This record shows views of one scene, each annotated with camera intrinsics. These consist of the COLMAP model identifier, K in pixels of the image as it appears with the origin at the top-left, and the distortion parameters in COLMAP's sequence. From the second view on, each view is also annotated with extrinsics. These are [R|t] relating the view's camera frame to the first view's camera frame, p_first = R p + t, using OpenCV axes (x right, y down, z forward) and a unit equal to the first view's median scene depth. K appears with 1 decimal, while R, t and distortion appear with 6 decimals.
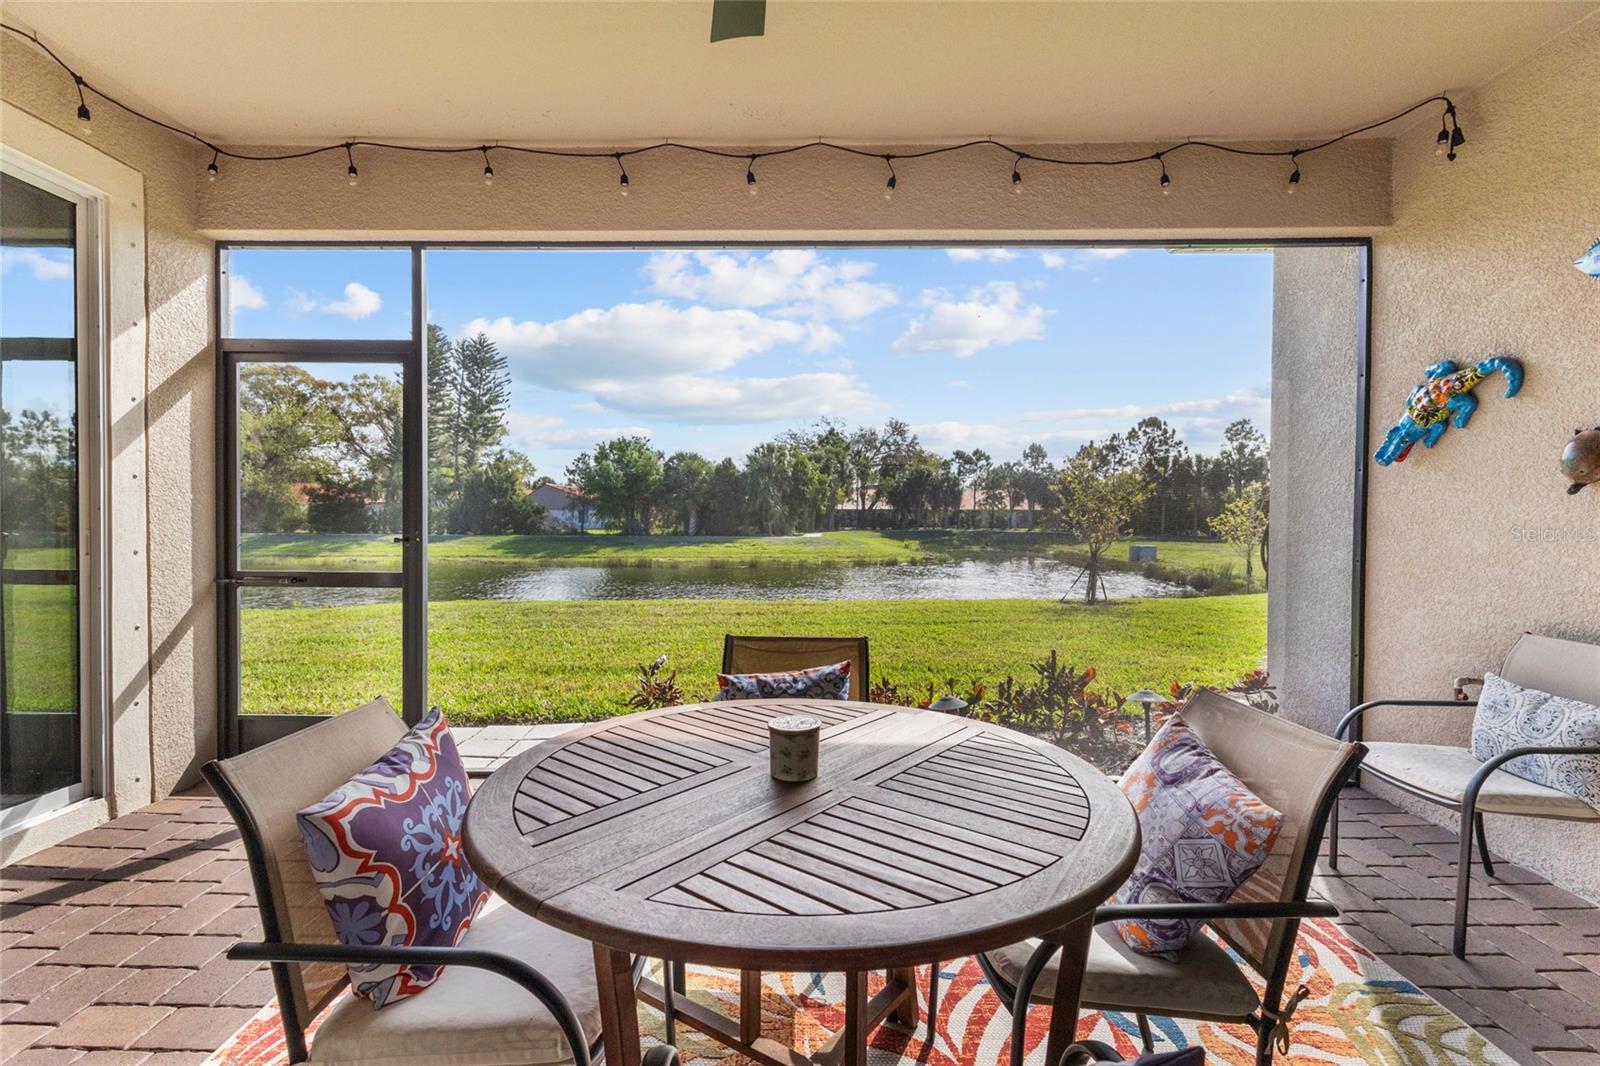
lens RADIAL K [[737.0, 0, 798.2], [0, 737.0, 531.3], [0, 0, 1]] dist [0.003714, 0.000359]
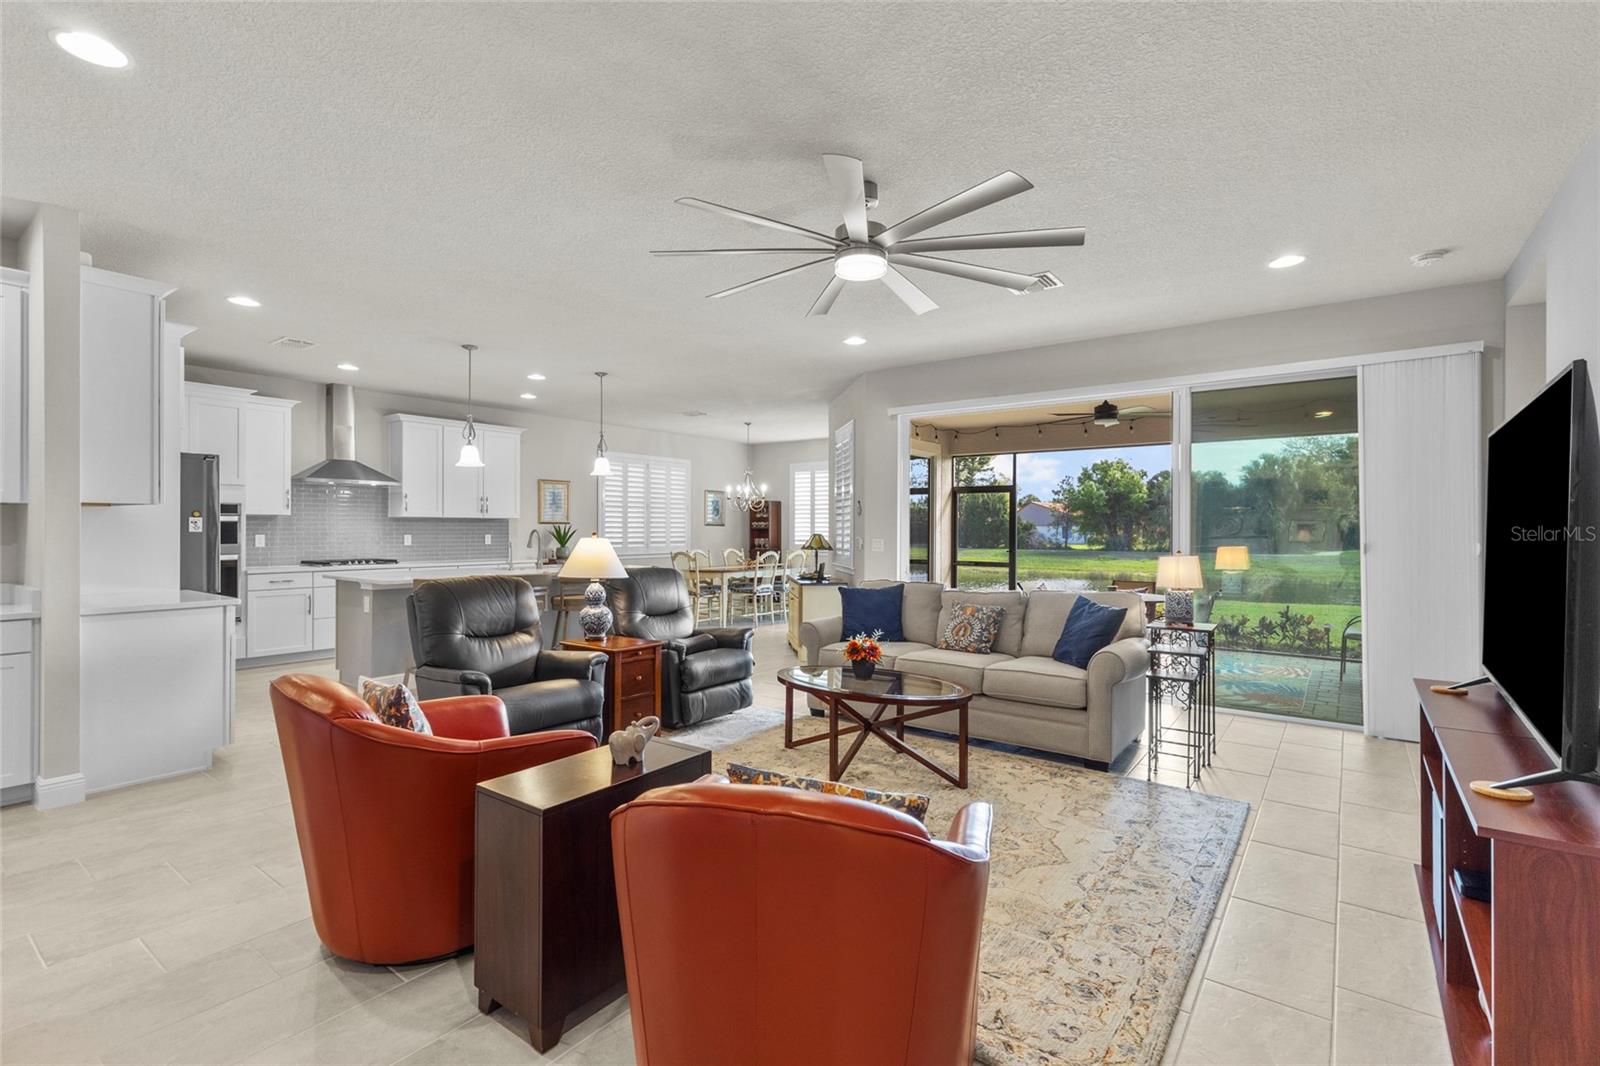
lens RADIAL K [[739.2, 0, 793.6], [0, 739.2, 523.9], [0, 0, 1]] dist [0.007152, 0.000013]
pose [[0.804061, -0.005664, -0.594520, 0.033181], [-0.011587, 0.999615, -0.025195, -0.000886], [0.594434, 0.027147, 0.803686, -0.117764]]
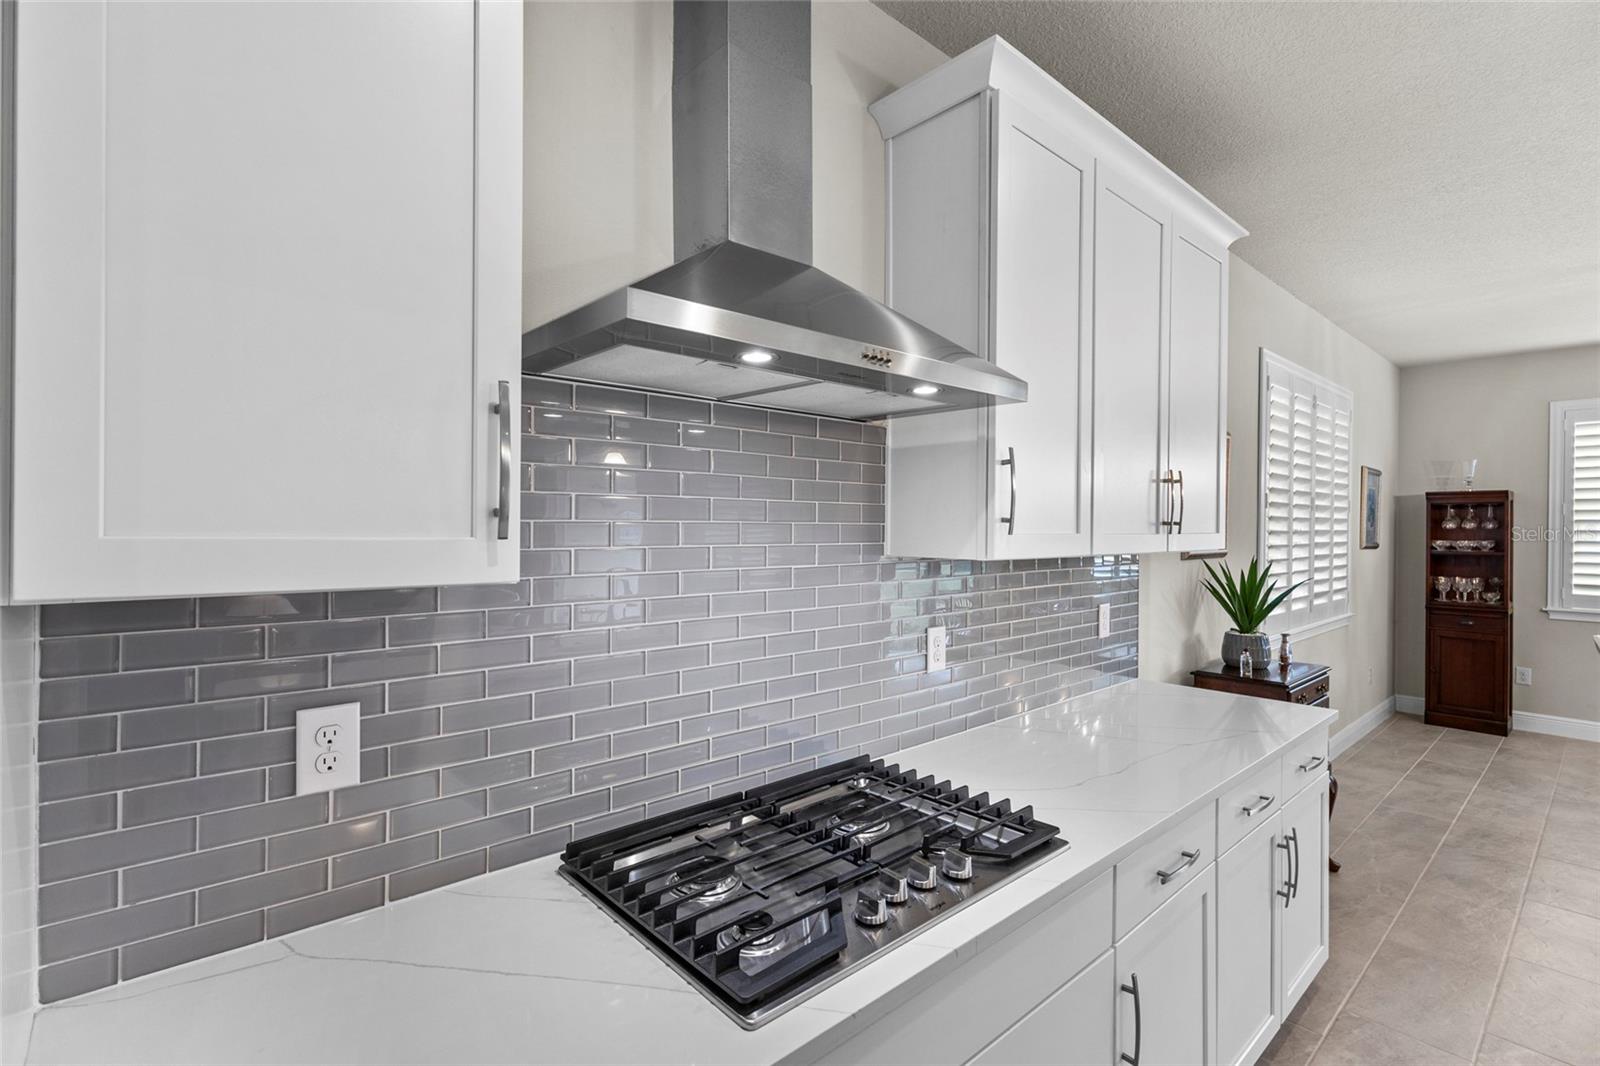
lens RADIAL K [[735.6, 0, 794.1], [0, 735.6, 529.8], [0, 0, 1]] dist [0.005033, 0.000016]
pose [[0.671702, 0.005044, -0.740804, -0.093821], [-0.018891, 0.999768, -0.010321, -0.005645], [0.740581, 0.020928, 0.671641, -0.073974]]
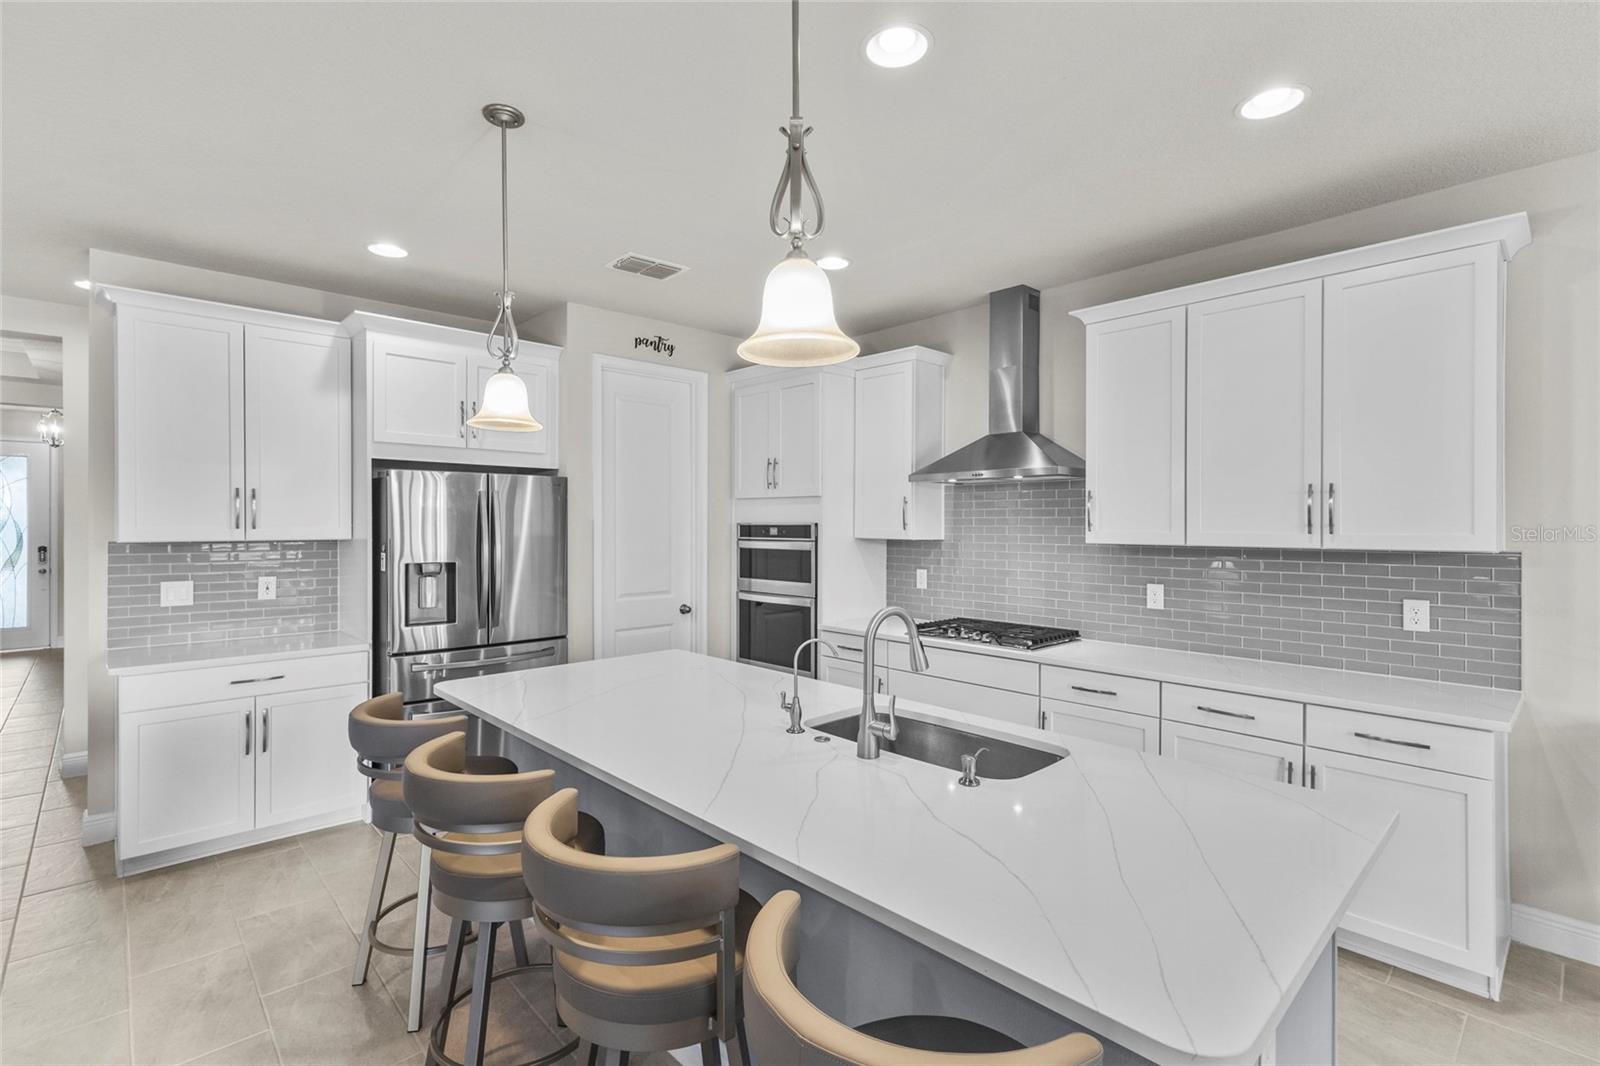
lens RADIAL K [[739.2, 0, 793.6], [0, 739.2, 523.9], [0, 0, 1]] dist [0.007152, 0.000013]
pose [[-0.725260, -0.007956, -0.688429, -0.049724], [-0.020298, 0.999746, 0.009830, -0.006611], [0.688176, 0.021103, -0.725237, -0.021277]]
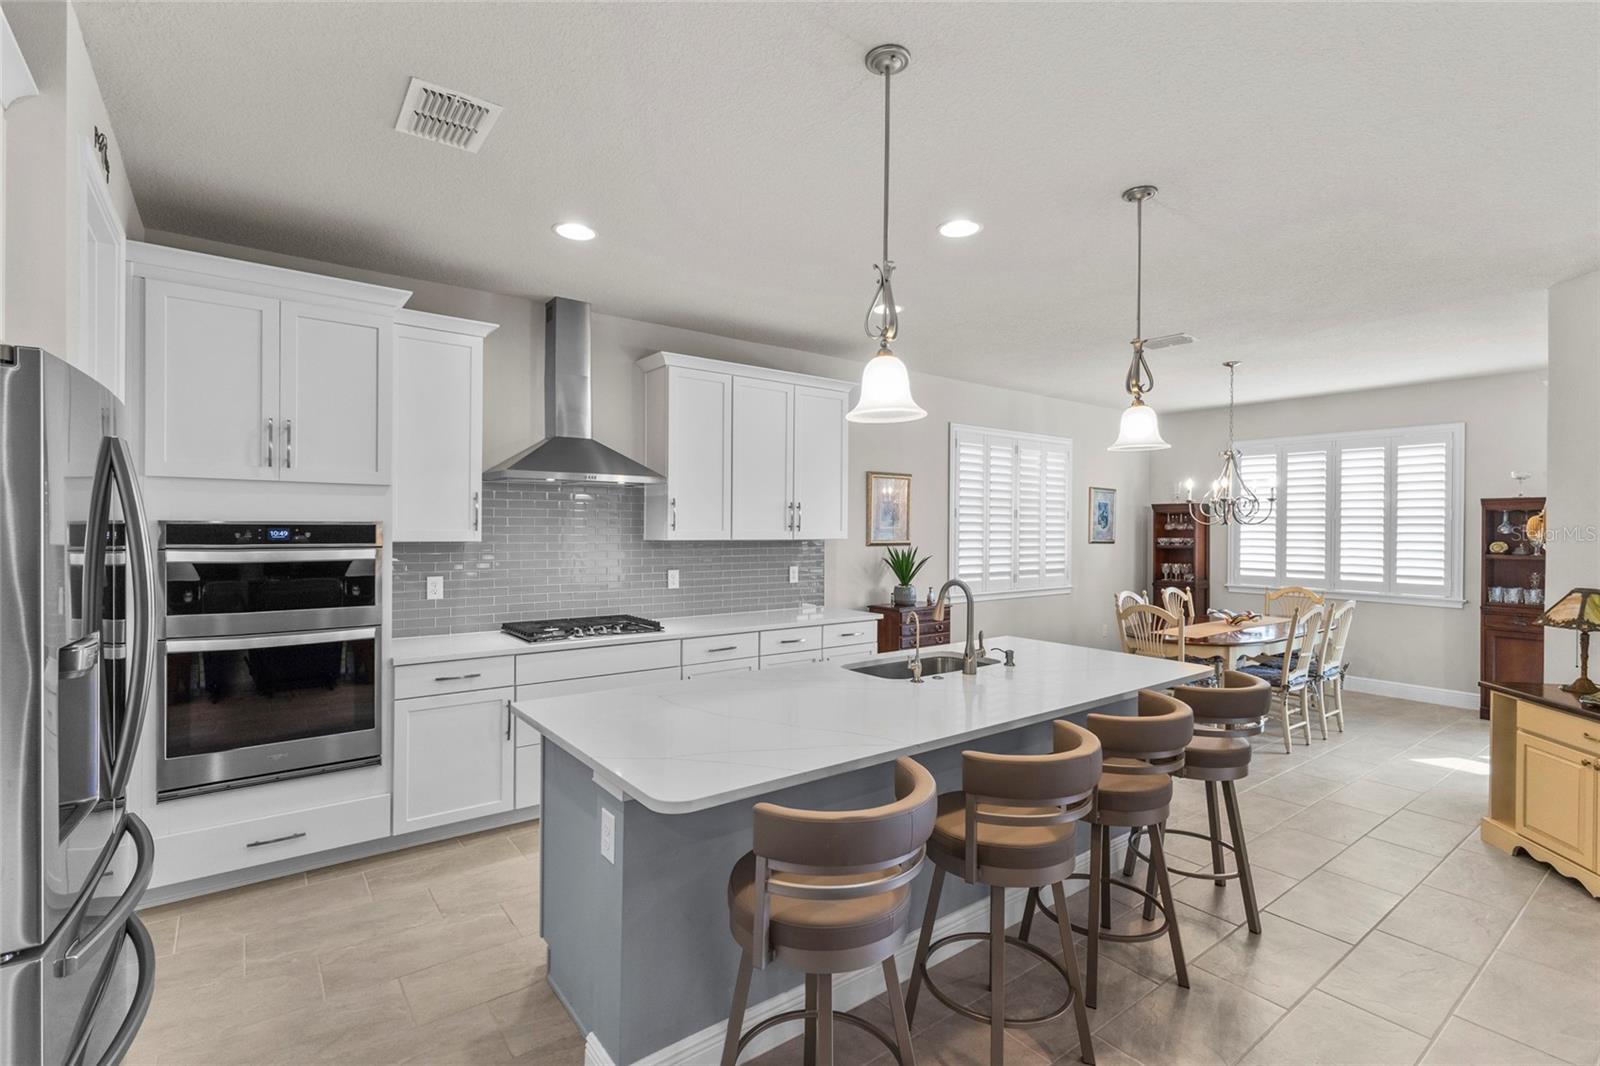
lens RADIAL K [[735.6, 0, 794.1], [0, 735.6, 529.8], [0, 0, 1]] dist [0.005033, 0.000016]
pose [[0.608978, 0.003833, -0.793178, -0.040898], [-0.020425, 0.999732, -0.010851, -0.005431], [0.792924, 0.022809, 0.608893, -0.085394]]
